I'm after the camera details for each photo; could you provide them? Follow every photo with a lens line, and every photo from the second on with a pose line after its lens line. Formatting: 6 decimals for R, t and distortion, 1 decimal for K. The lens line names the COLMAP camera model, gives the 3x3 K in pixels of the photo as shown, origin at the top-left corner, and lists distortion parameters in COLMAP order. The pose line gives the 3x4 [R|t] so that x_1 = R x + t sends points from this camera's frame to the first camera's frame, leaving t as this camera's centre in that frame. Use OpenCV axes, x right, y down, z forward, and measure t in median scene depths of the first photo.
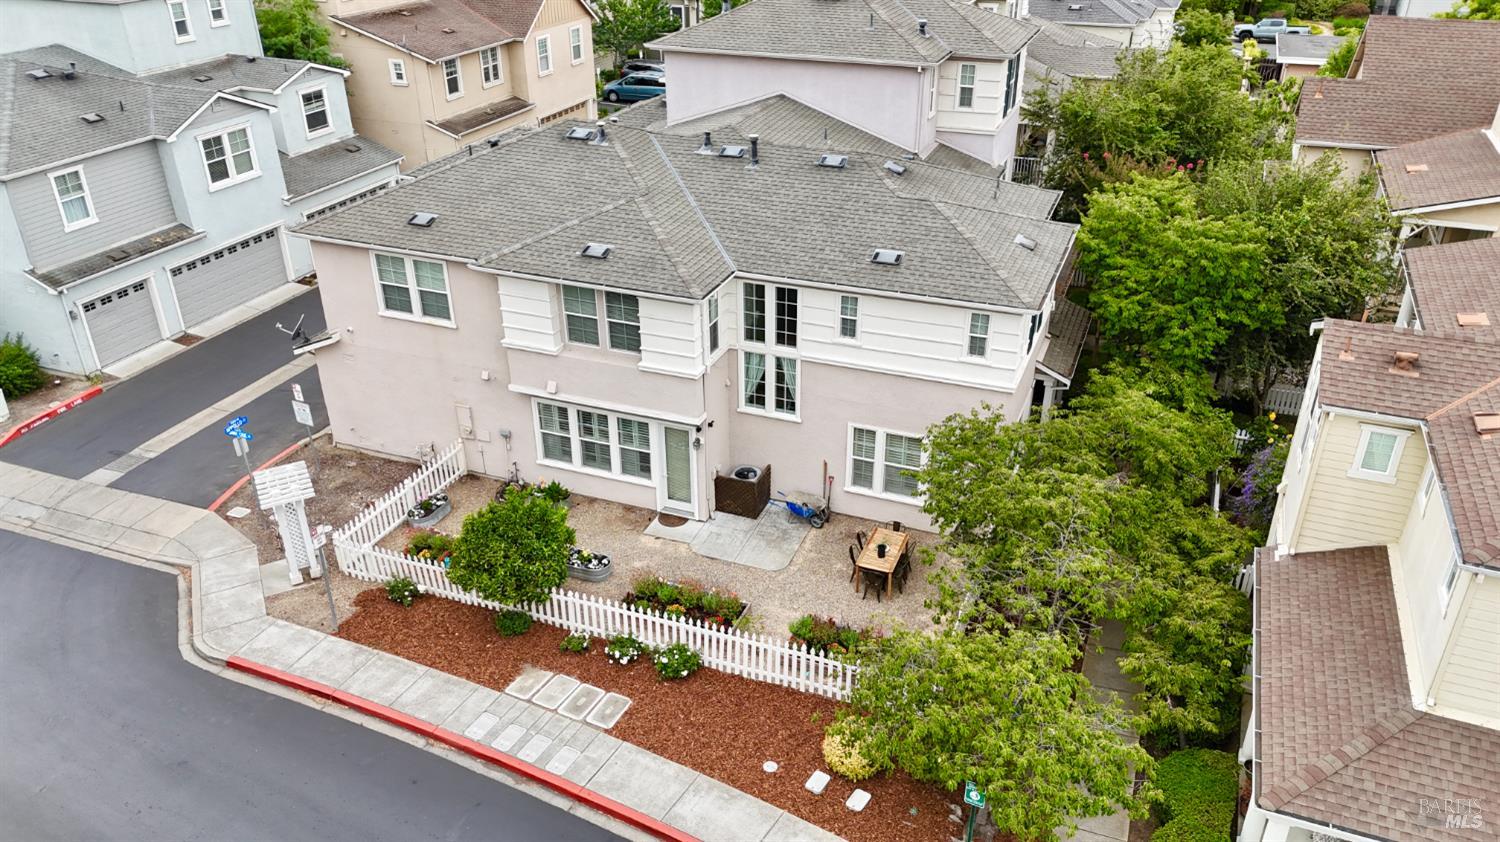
lens RADIAL K [[1096.1, 0, 750.0], [0, 1096.1, 421.0], [0, 0, 1]] dist [0.097838, -0.114373]
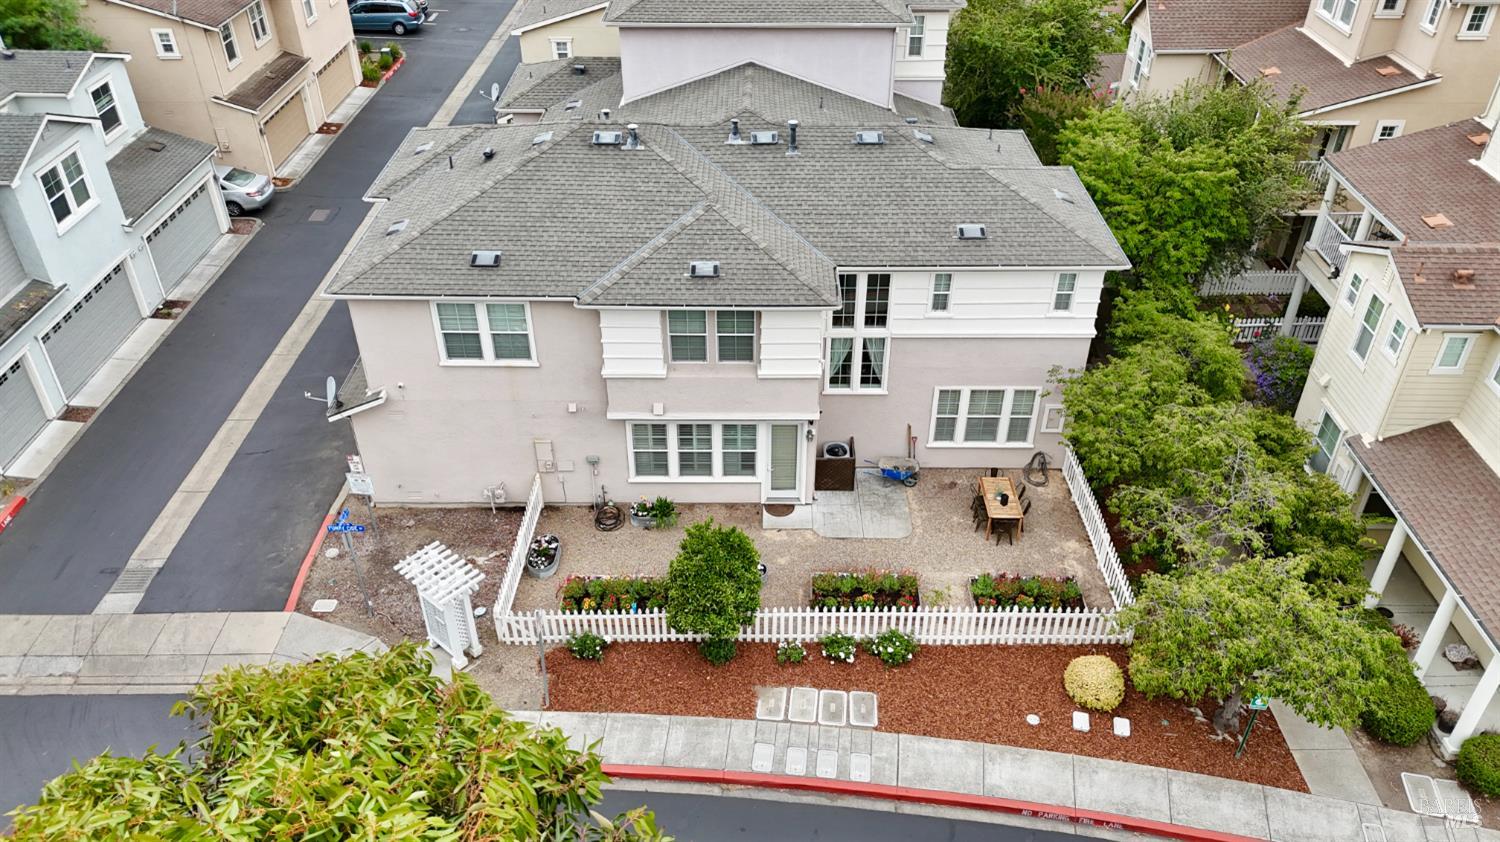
lens RADIAL K [[1096.1, 0, 750.0], [0, 1096.1, 421.0], [0, 0, 1]] dist [0.097838, -0.114373]
pose [[0.931266, -0.203595, 0.302145, -0.400105], [0.166909, 0.975559, 0.142921, -0.145894], [-0.323858, -0.082666, 0.942487, 0.041930]]
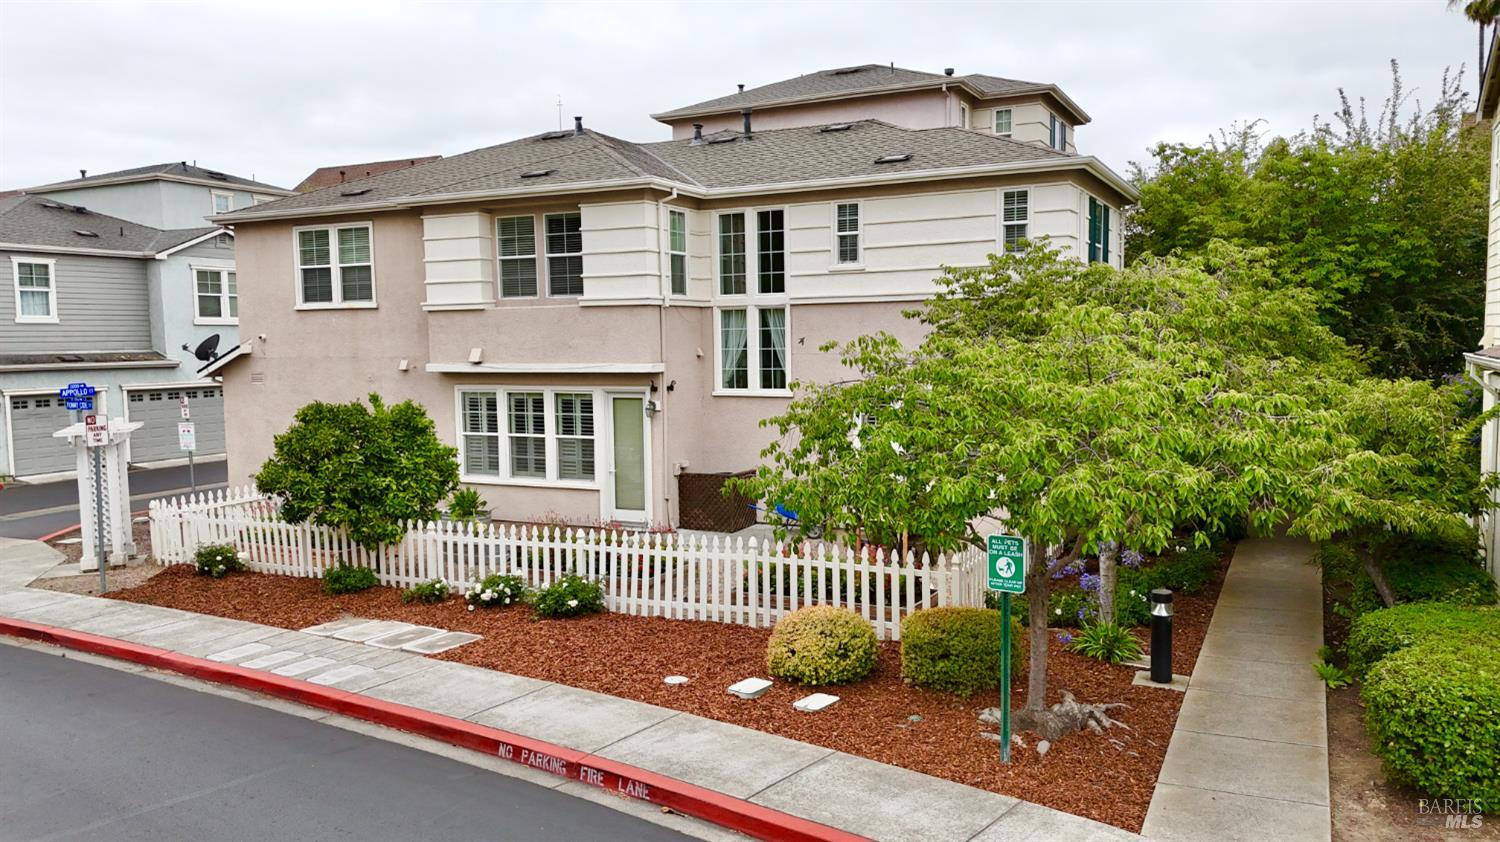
lens RADIAL K [[1096.1, 0, 750.0], [0, 1096.1, 421.0], [0, 0, 1]] dist [0.097838, -0.114373]
pose [[0.996178, -0.002116, -0.087317, 0.082689], [-0.032912, 0.916925, -0.397701, 0.316471], [0.080904, 0.399055, 0.913351, 0.311659]]
